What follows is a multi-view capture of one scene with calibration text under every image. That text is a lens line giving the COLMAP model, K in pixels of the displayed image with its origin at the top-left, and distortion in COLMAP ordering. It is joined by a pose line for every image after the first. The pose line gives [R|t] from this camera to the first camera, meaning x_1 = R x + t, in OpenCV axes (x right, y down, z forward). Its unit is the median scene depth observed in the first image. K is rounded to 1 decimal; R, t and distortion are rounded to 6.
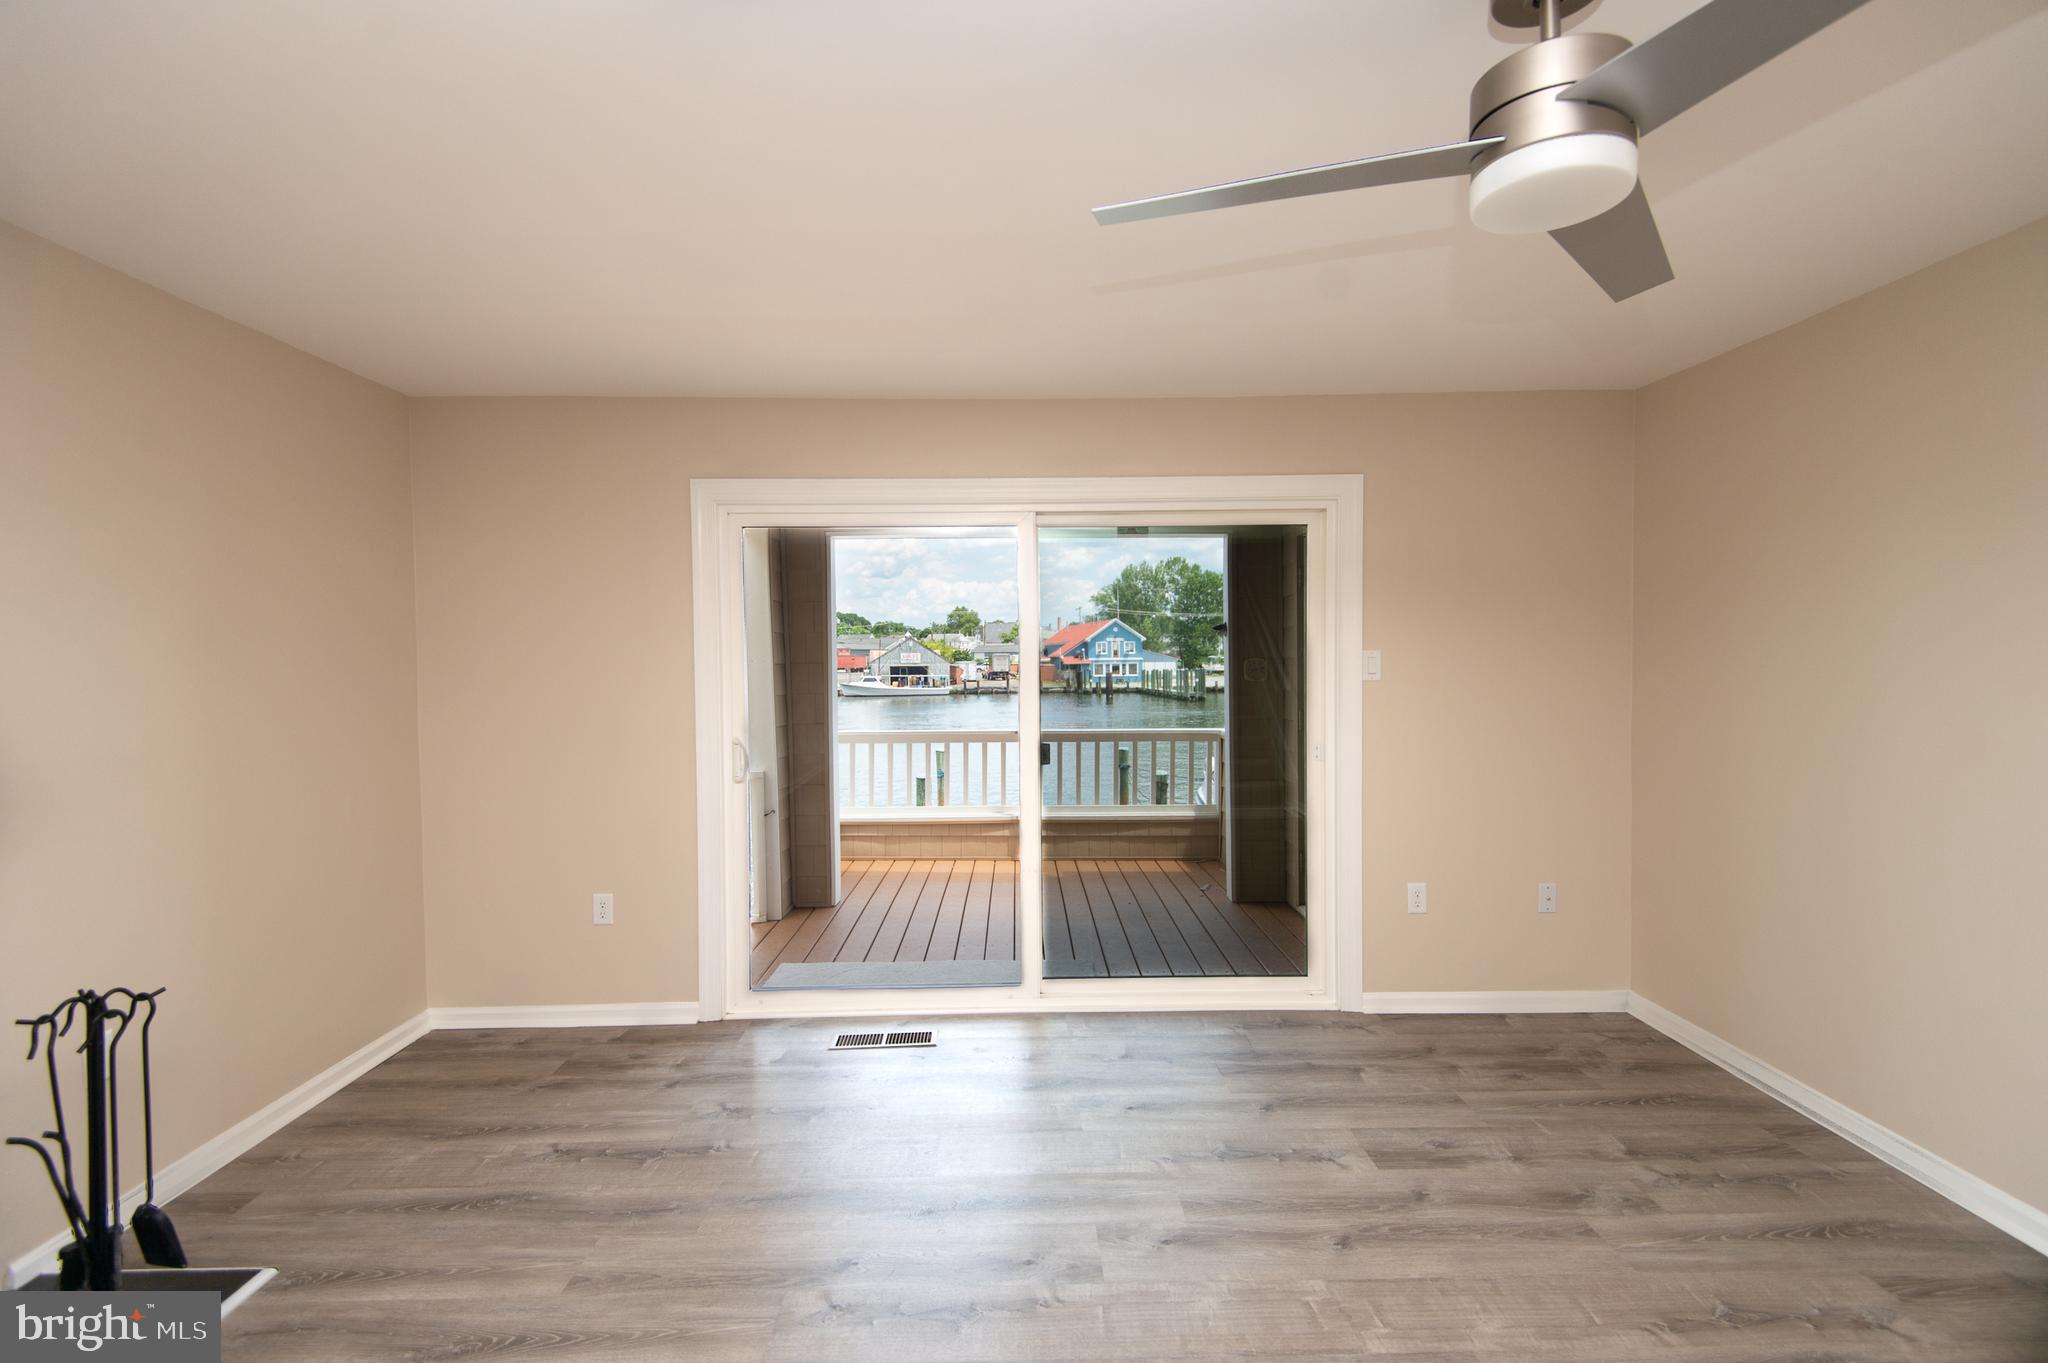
lens RADIAL K [[920.6, 0, 1026.0], [0, 920.6, 679.4], [0, 0, 1]] dist [0.036206, -0.022813]
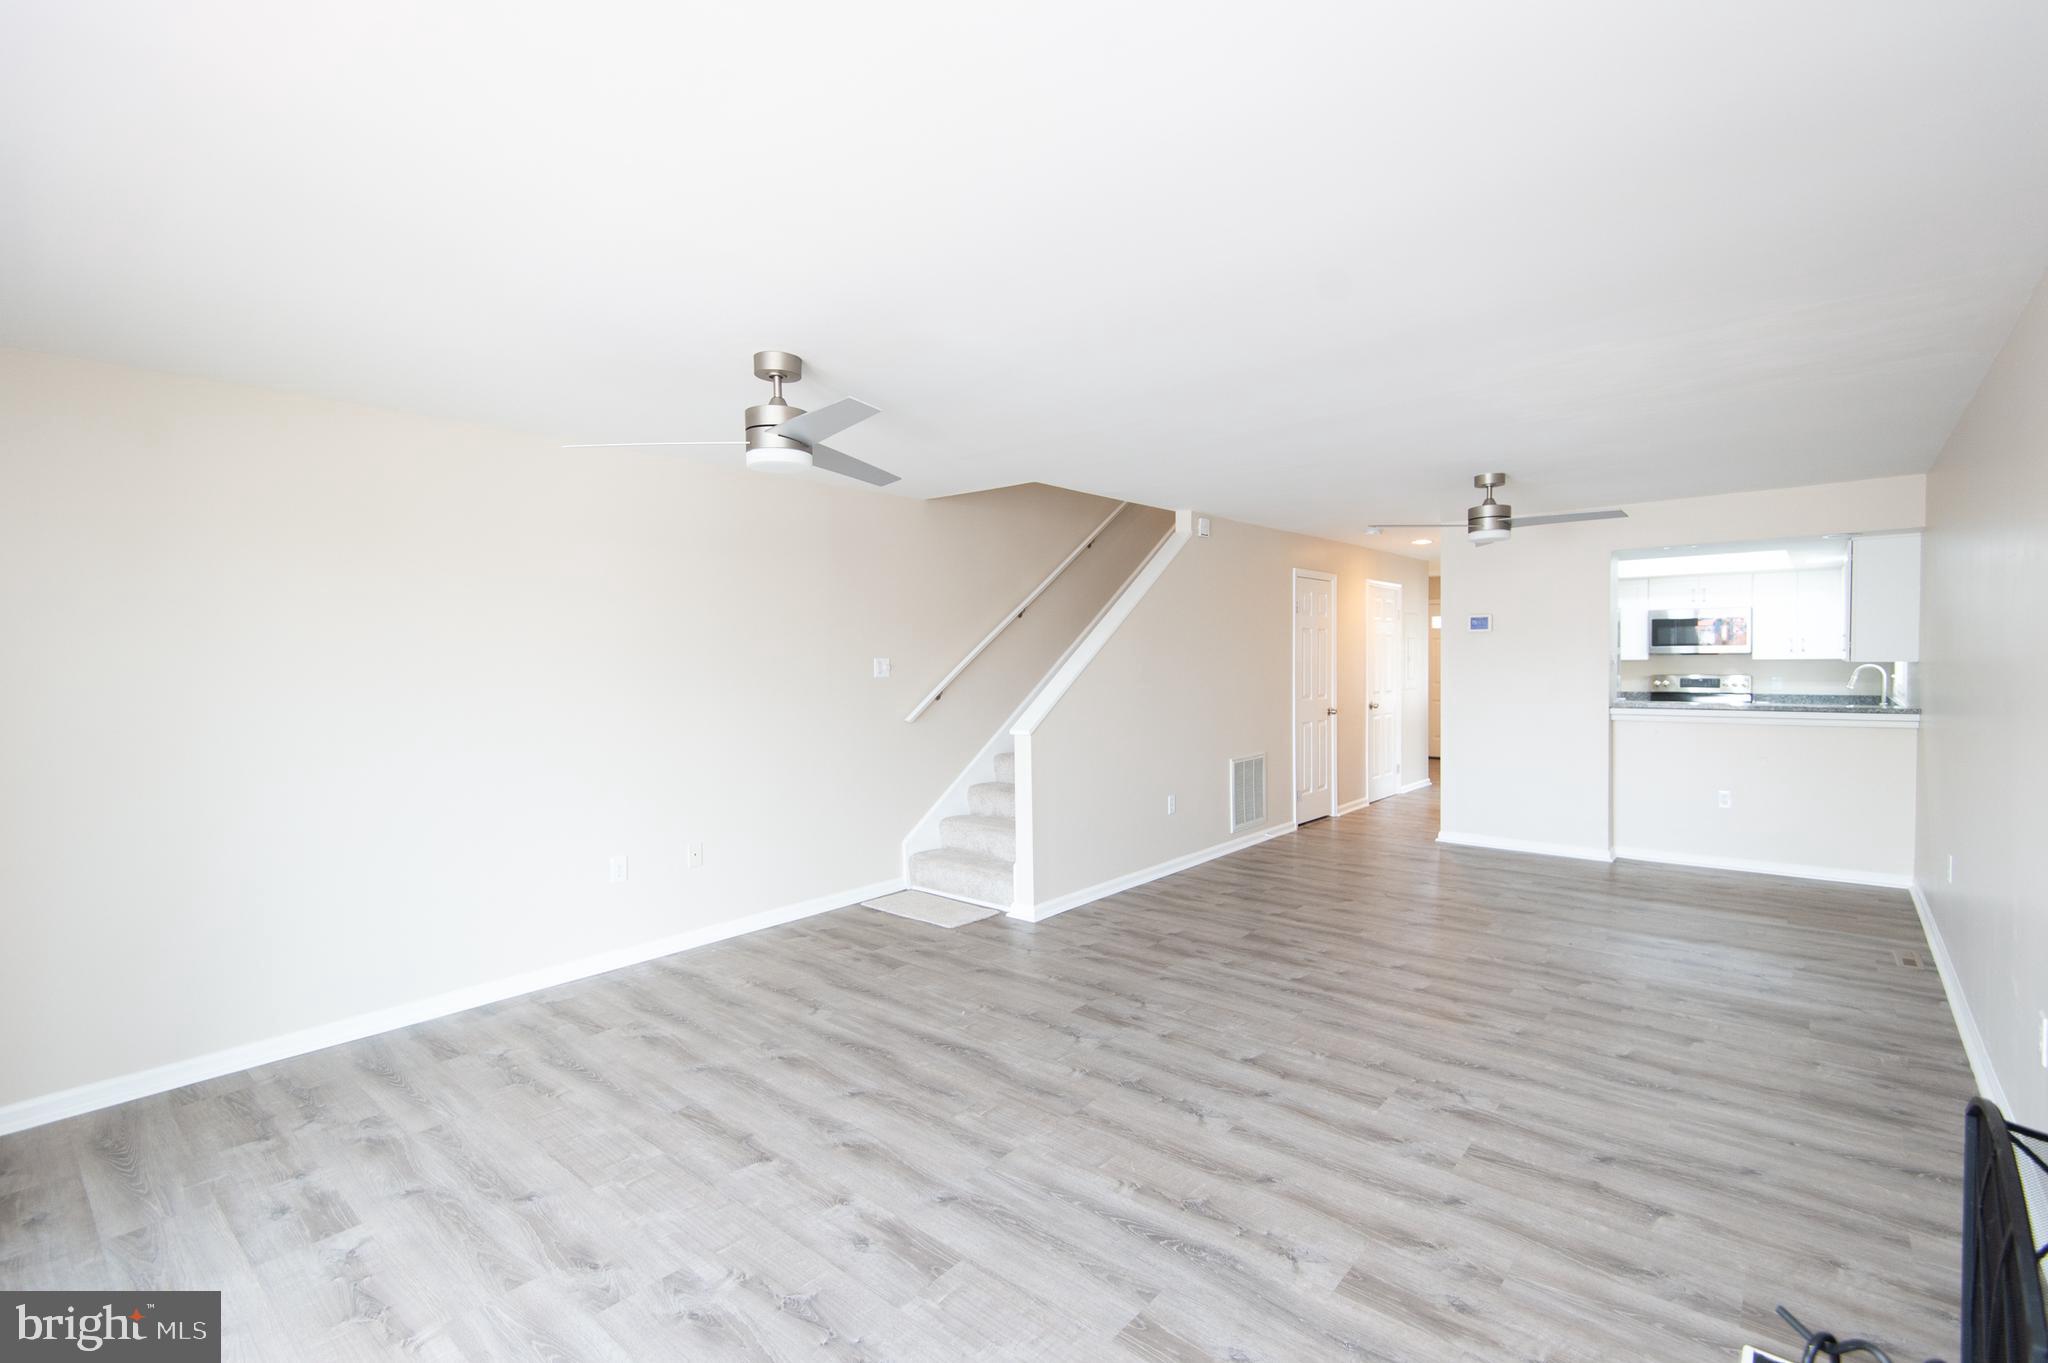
lens RADIAL K [[928.4, 0, 1024.0], [0, 928.4, 681.5], [0, 0, 1]] dist [0.051294, -0.031833]
pose [[-0.747980, -0.003036, 0.663714, -0.724604], [0.032593, 0.998615, 0.041299, -0.033562], [-0.662920, 0.052524, -0.746846, 1.204634]]
